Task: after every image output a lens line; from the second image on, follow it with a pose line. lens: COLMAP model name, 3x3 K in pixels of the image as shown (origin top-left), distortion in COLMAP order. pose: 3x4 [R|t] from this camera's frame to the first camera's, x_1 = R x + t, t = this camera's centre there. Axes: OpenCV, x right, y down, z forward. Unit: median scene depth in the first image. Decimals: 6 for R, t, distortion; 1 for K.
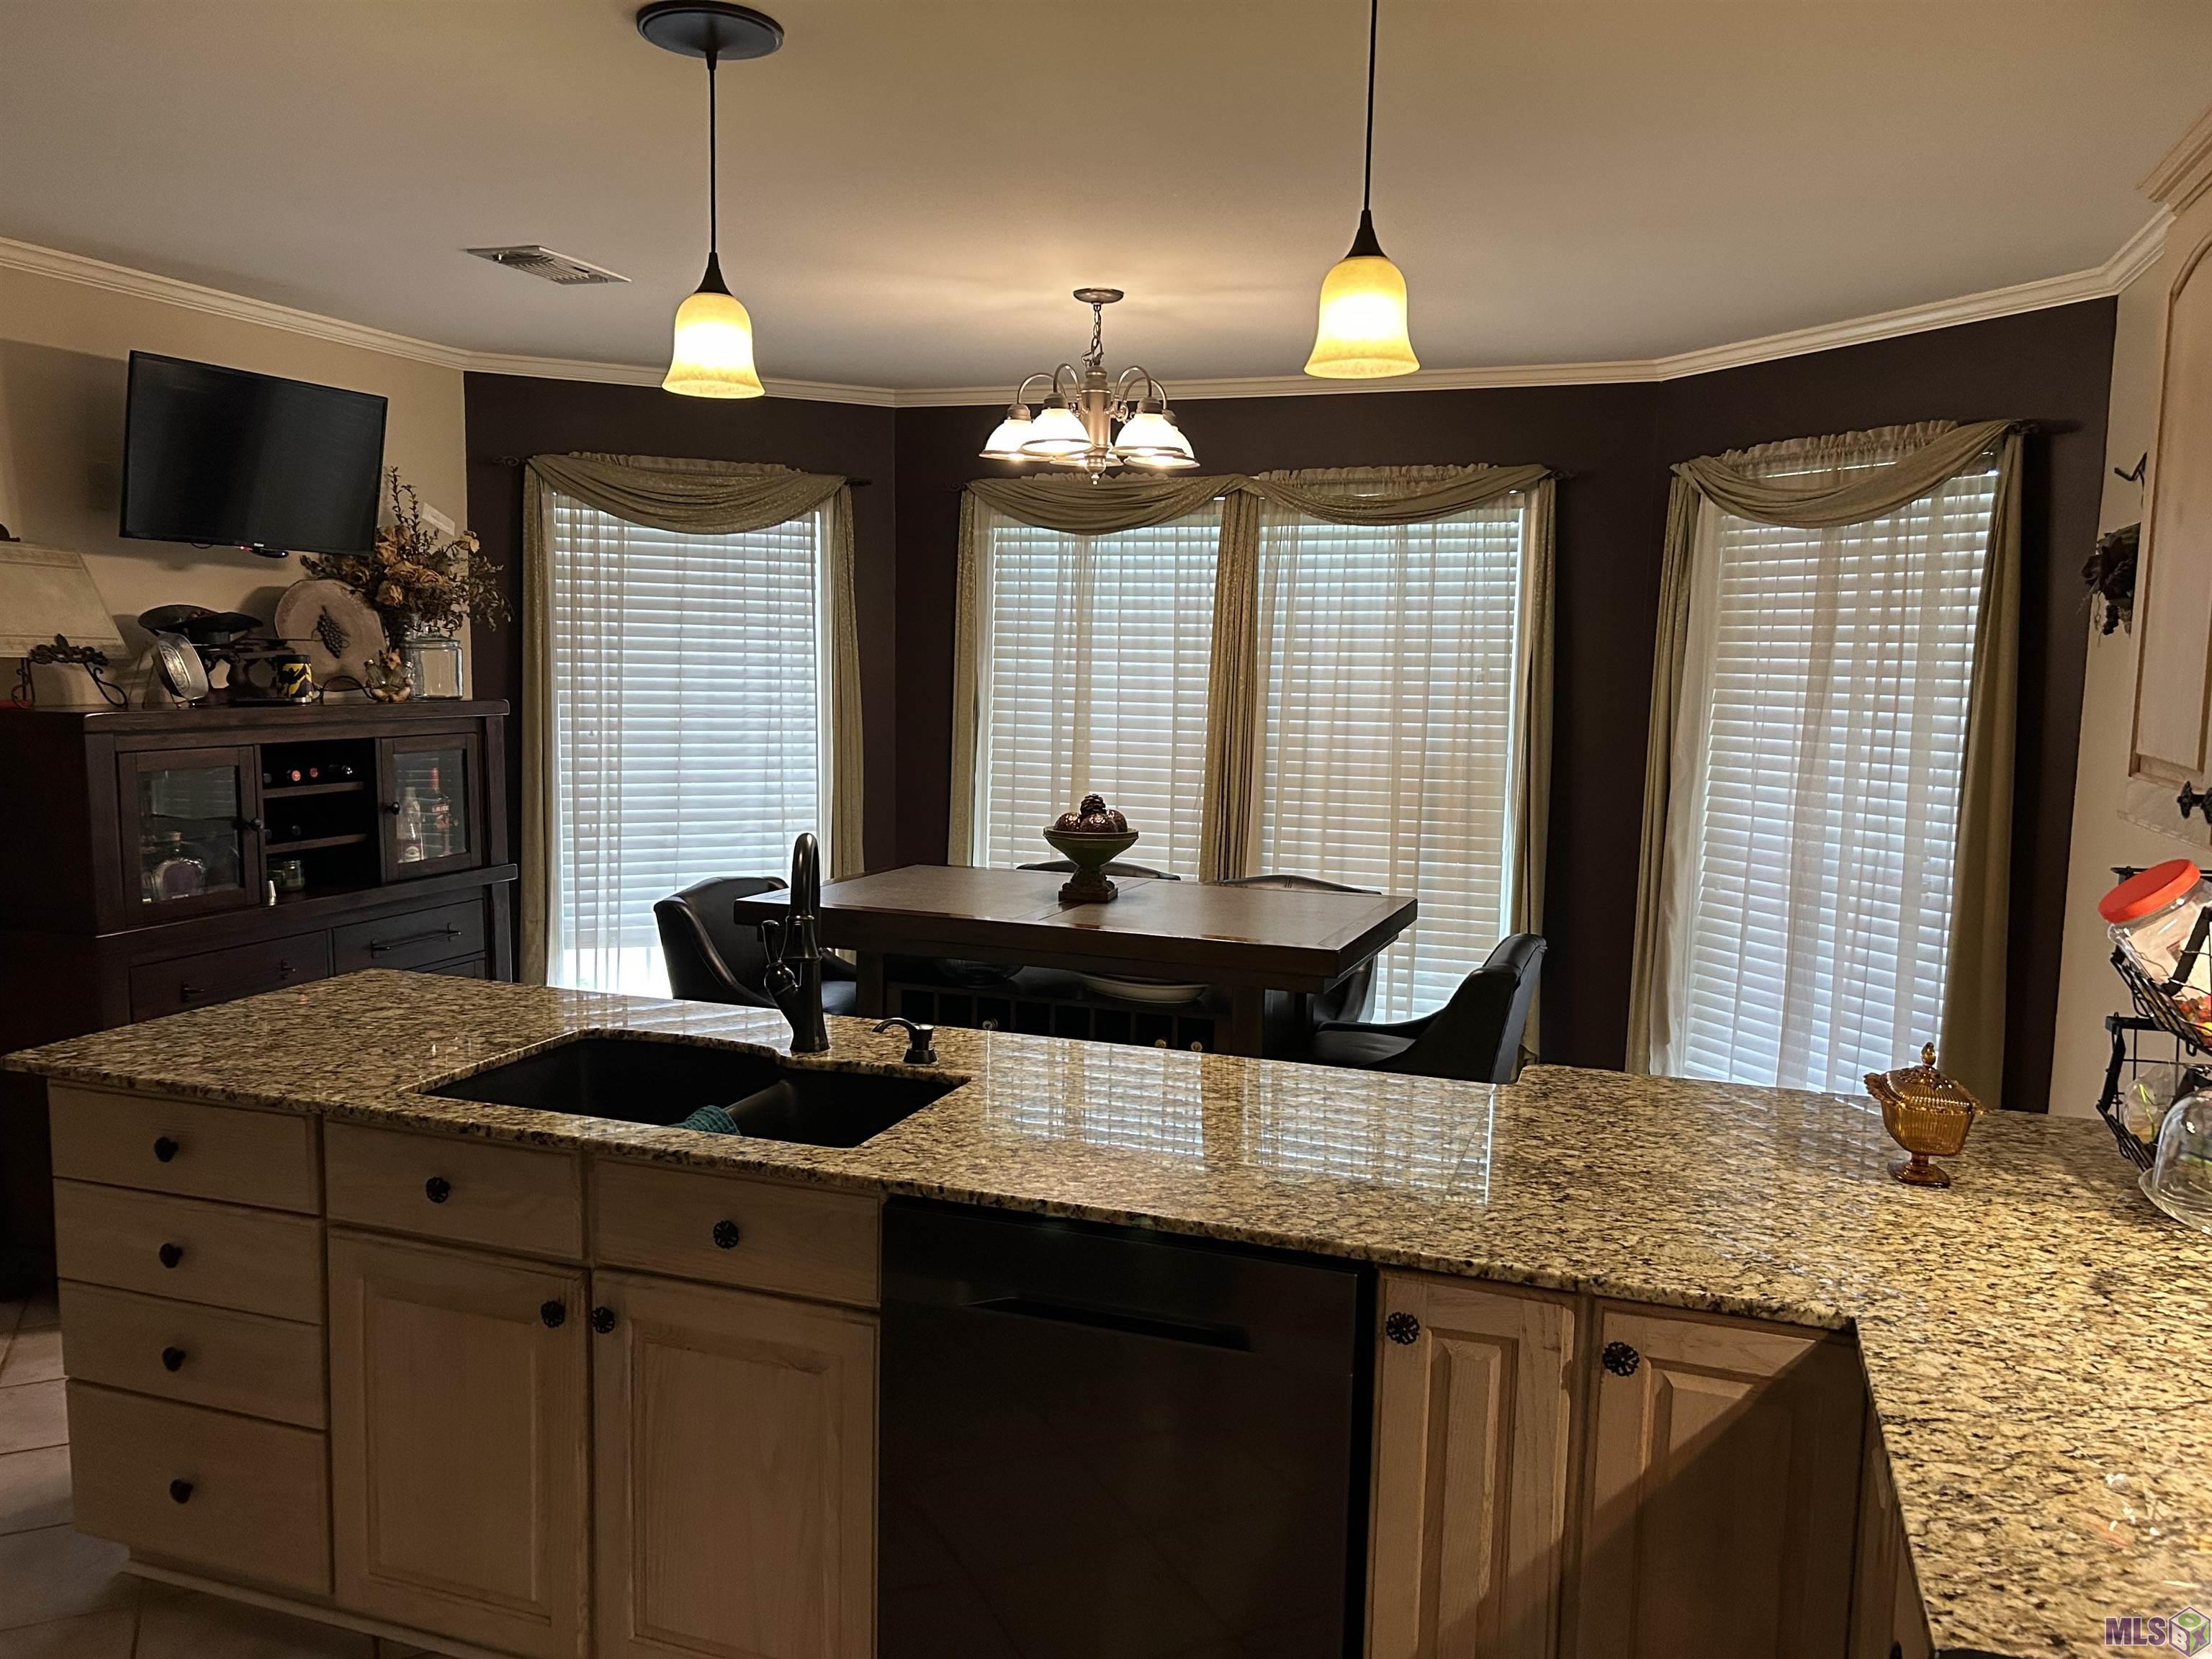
lens RADIAL K [[1666.9, 0, 1097.4], [0, 1666.9, 838.1], [0, 0, 1]] dist [0.045751, -0.047077]
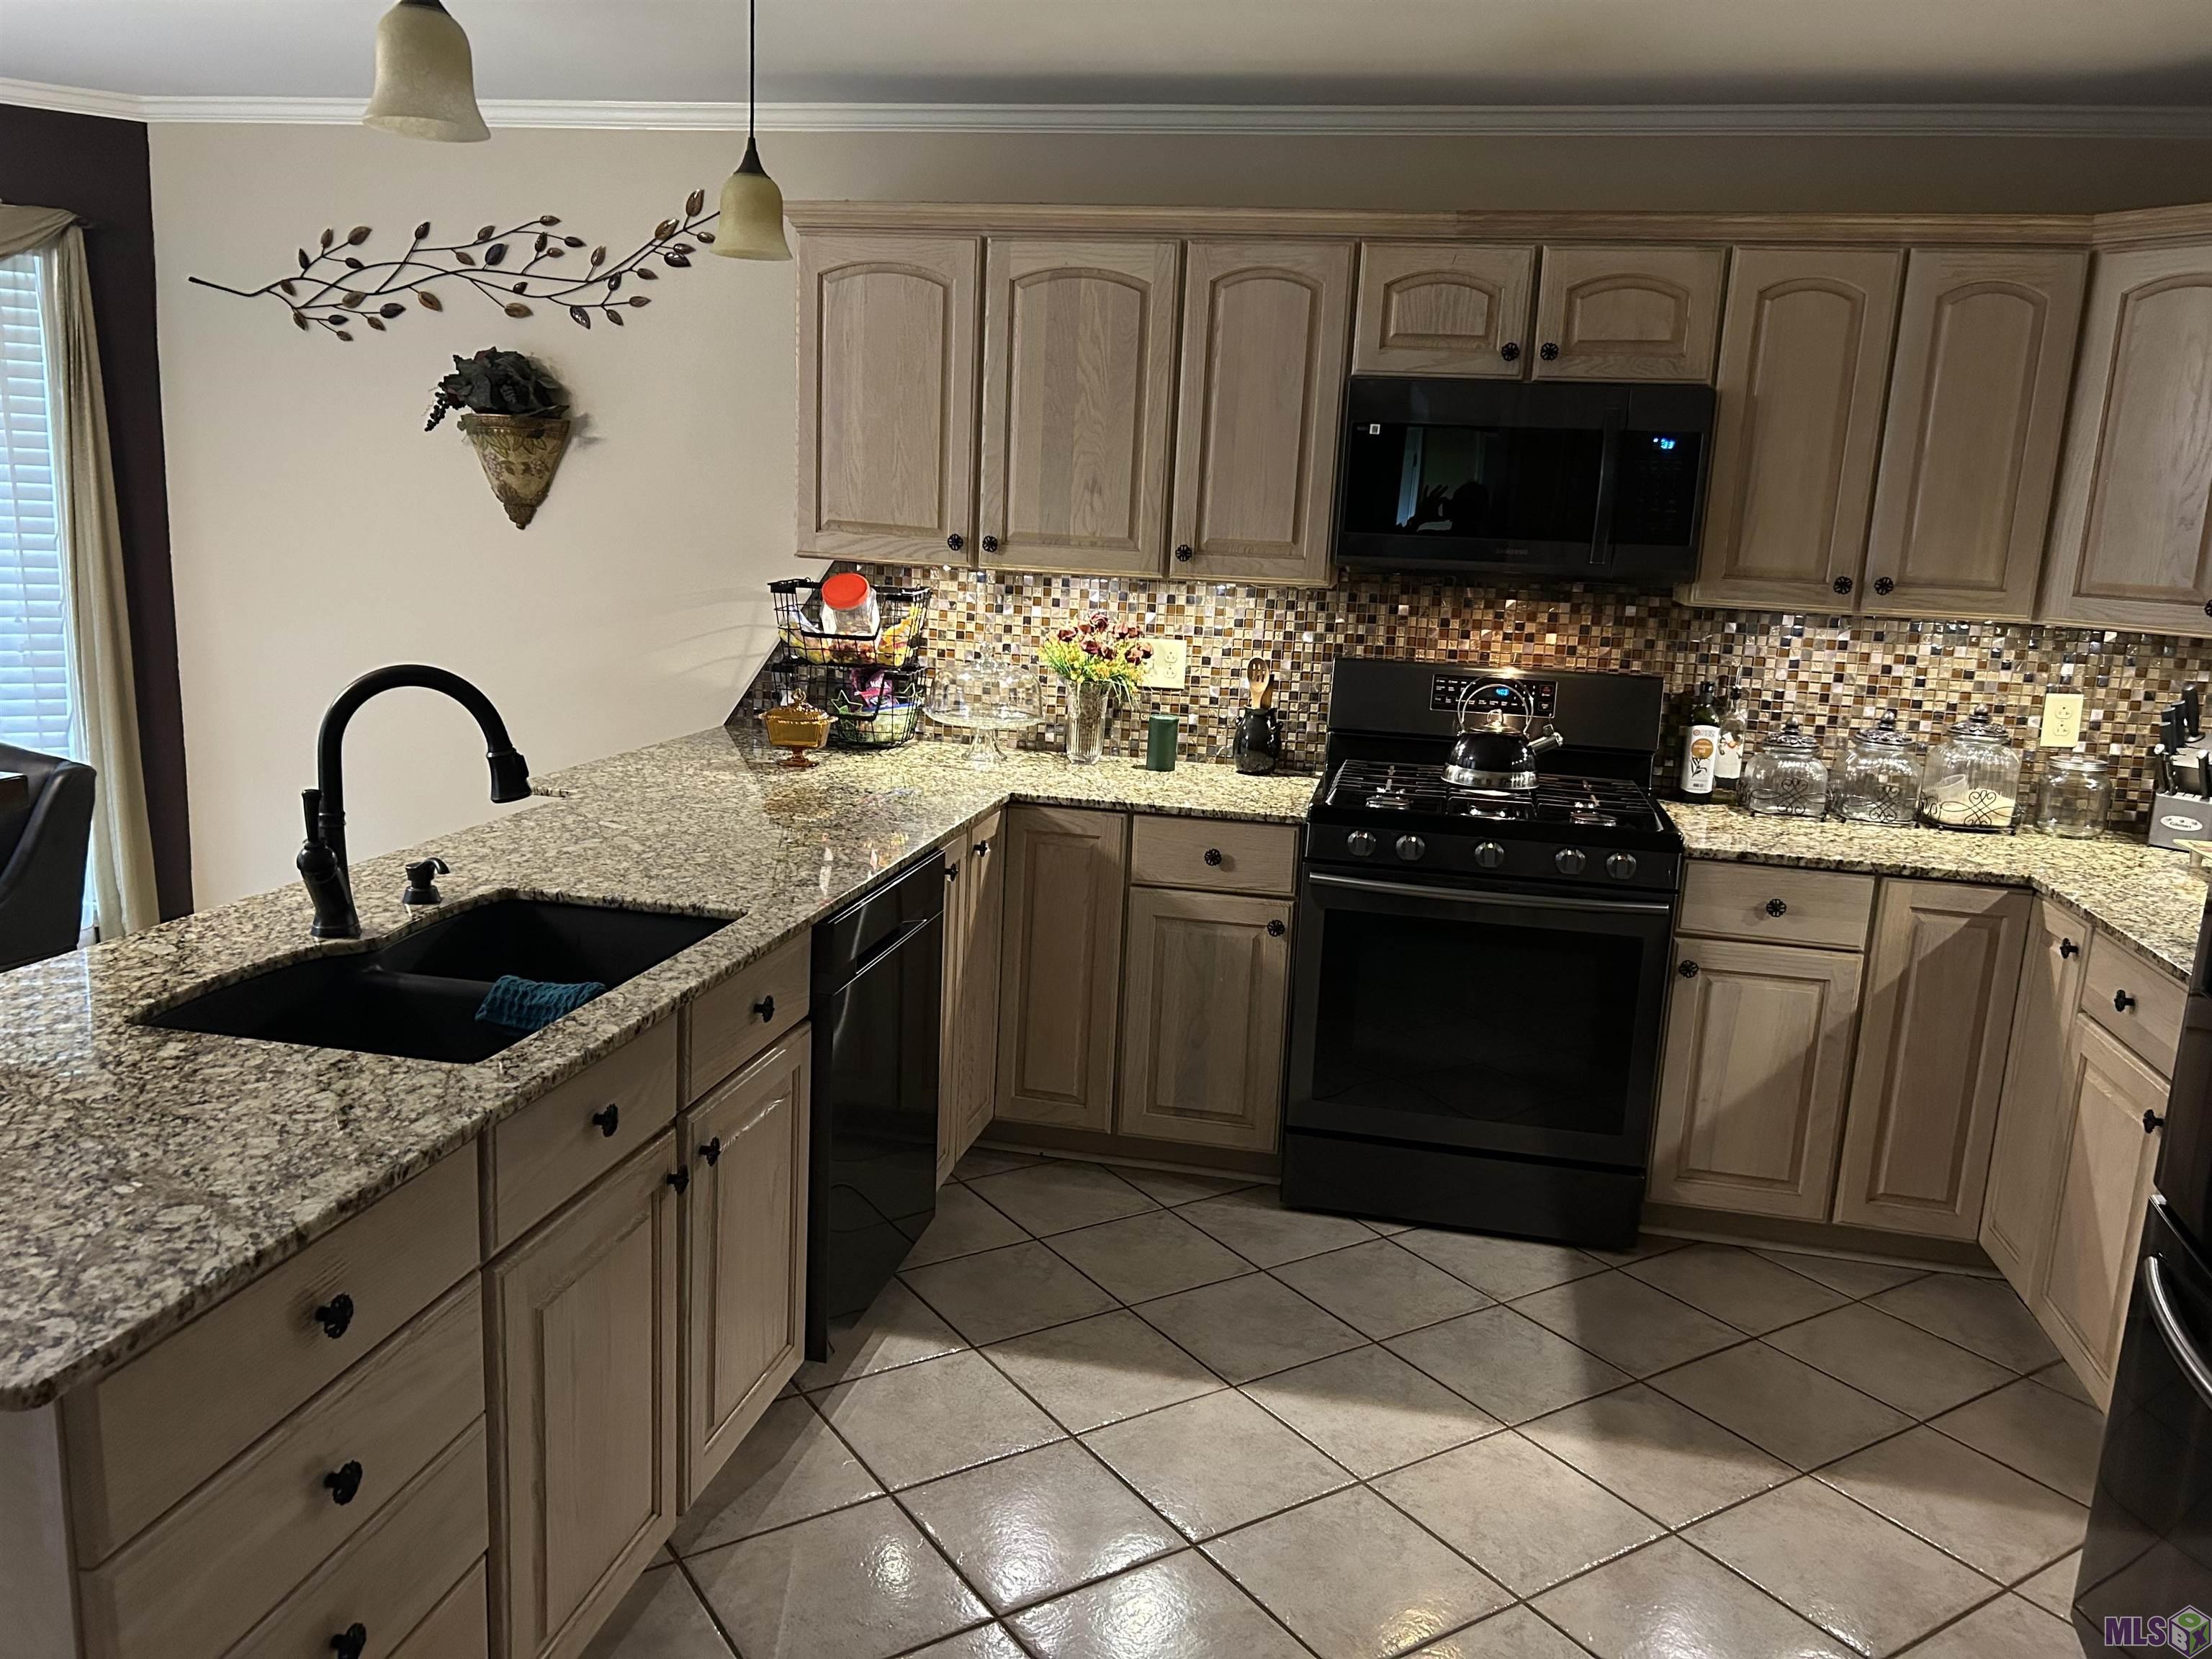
lens RADIAL K [[1666.9, 0, 1104.6], [0, 1666.9, 830.5], [0, 0, 1]] dist [0.045751, -0.047077]
pose [[-0.140401, -0.214754, 0.966524, -1.188568], [0.059047, 0.972640, 0.224690, -0.102276], [-0.988332, 0.088617, -0.123880, 0.837681]]
